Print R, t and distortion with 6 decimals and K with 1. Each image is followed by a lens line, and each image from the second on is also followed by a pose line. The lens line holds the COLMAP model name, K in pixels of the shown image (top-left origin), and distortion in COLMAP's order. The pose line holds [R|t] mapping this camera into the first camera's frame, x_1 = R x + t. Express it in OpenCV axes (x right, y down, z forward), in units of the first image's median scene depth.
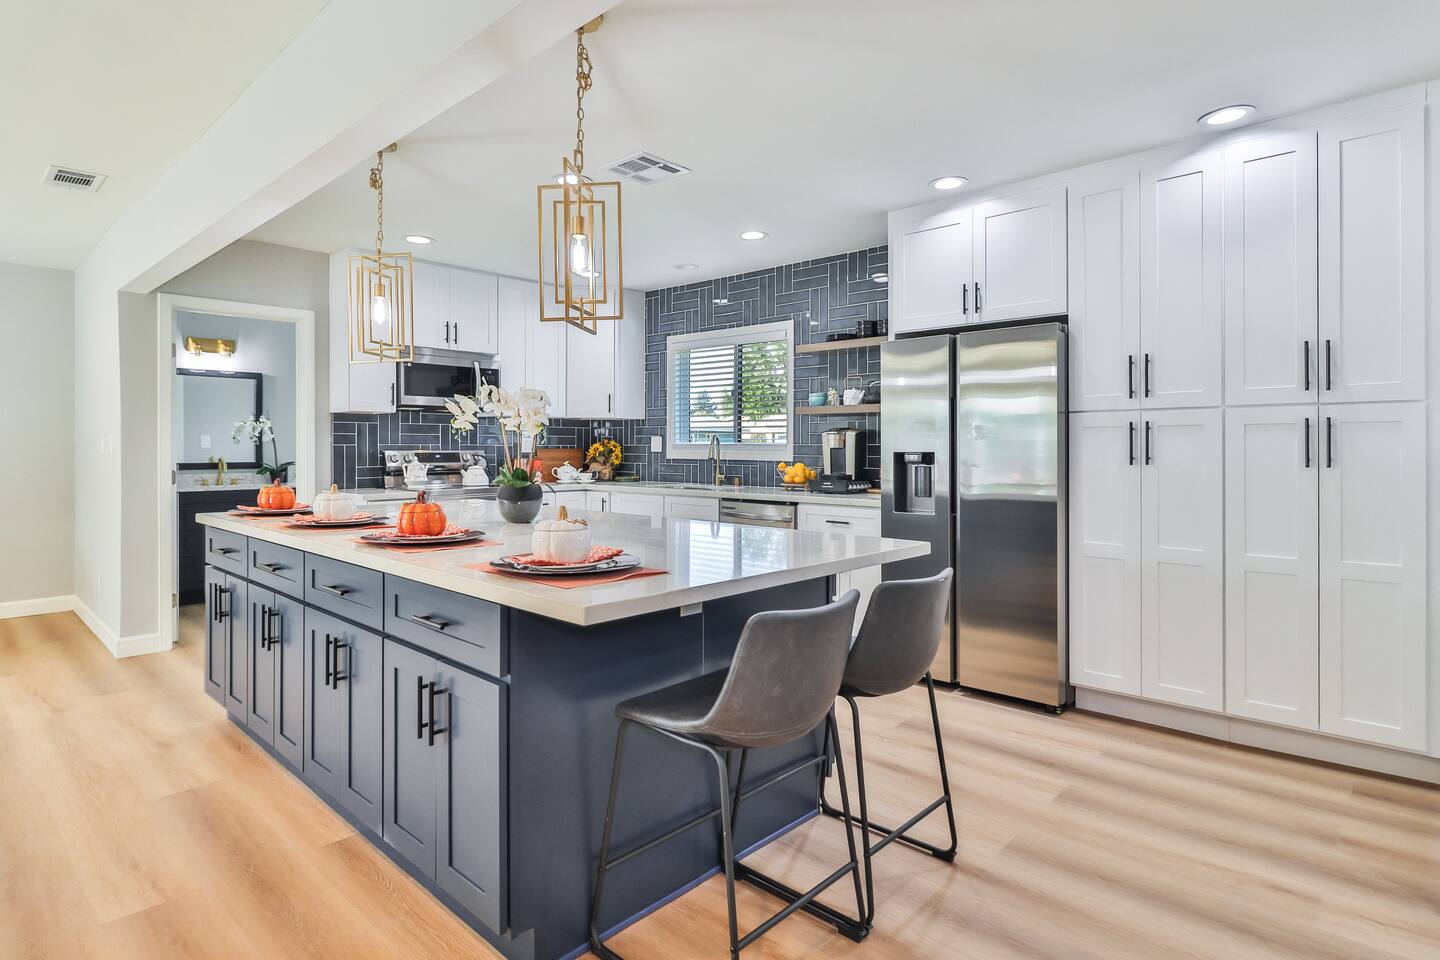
lens RADIAL K [[760.2, 0, 728.6], [0, 760.2, 460.2], [0, 0, 1]] dist [-0.013513, 0.000649]
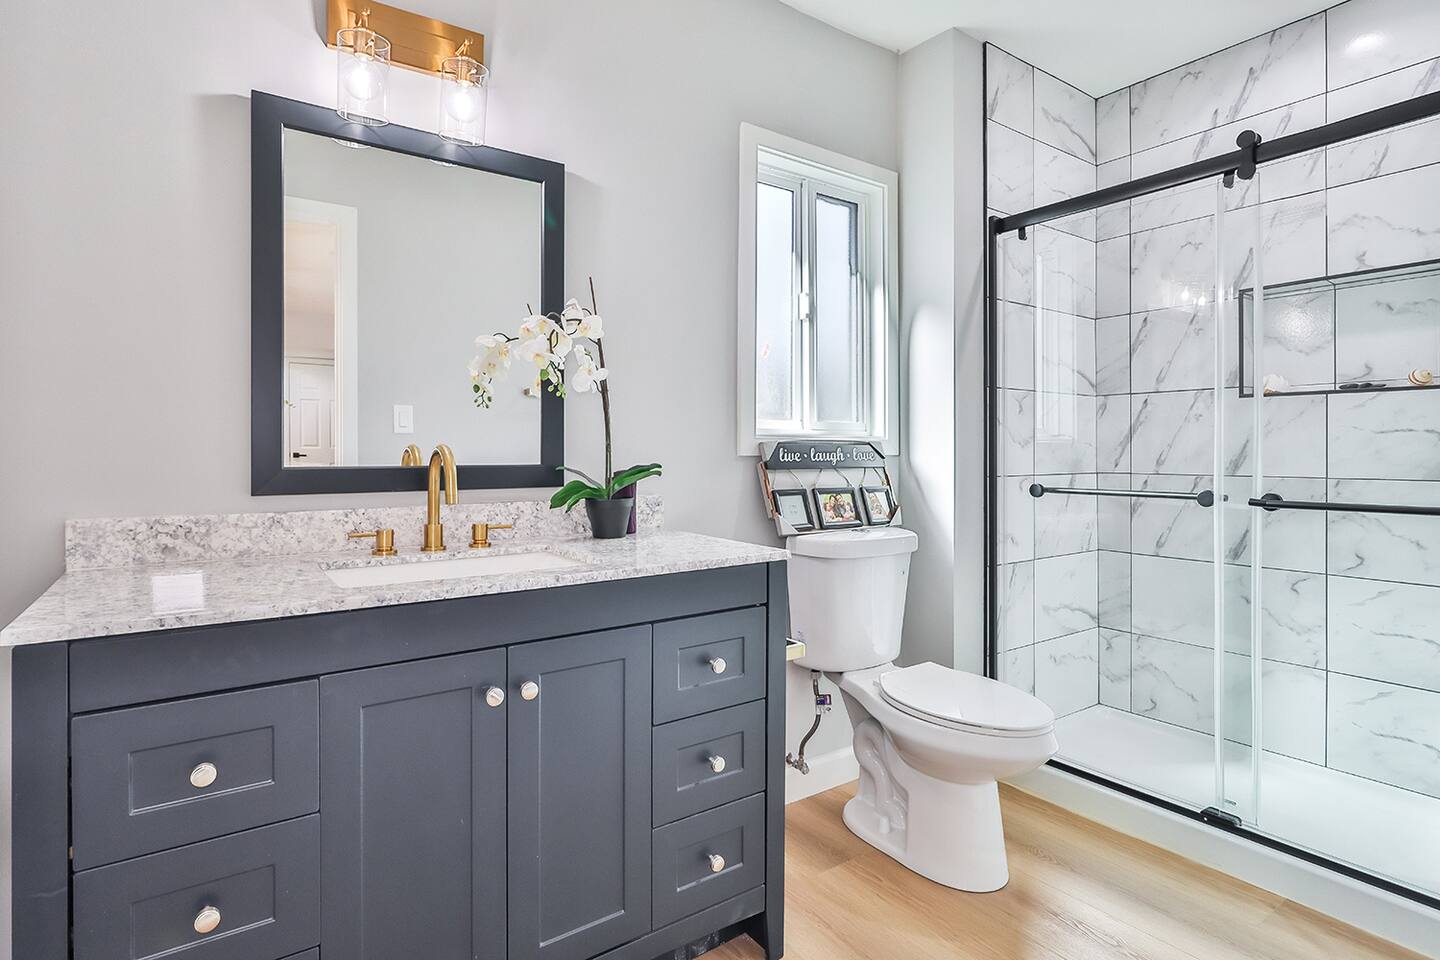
lens RADIAL K [[760.2, 0, 717.1], [0, 760.2, 476.2], [0, 0, 1]] dist [-0.013513, 0.000649]
pose [[0.974714, 0.005625, -0.223384, -0.561941], [-0.005678, 0.999984, 0.000405, 0.007255], [0.223382, 0.000873, 0.974730, 0.827991]]
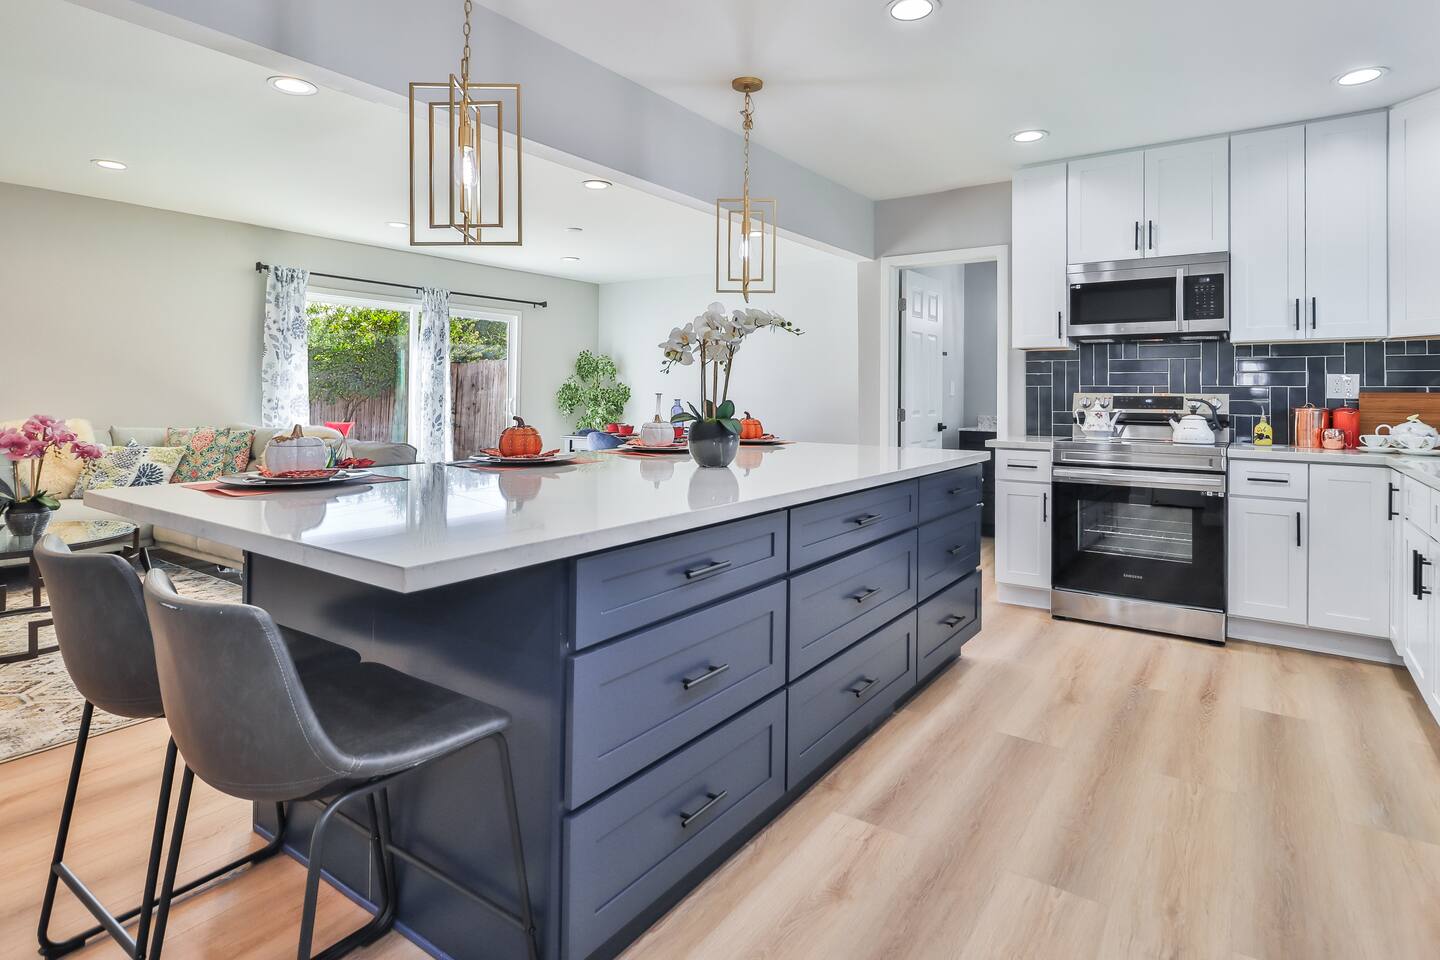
lens RADIAL K [[760.2, 0, 733.4], [0, 760.2, 391.2], [0, 0, 1]] dist [-0.013513, 0.000649]
pose [[0.124247, -0.006978, -0.992227, 0.323476], [-0.027332, 0.999572, -0.010452, 0.004253], [0.991875, 0.028418, 0.124003, 0.510663]]
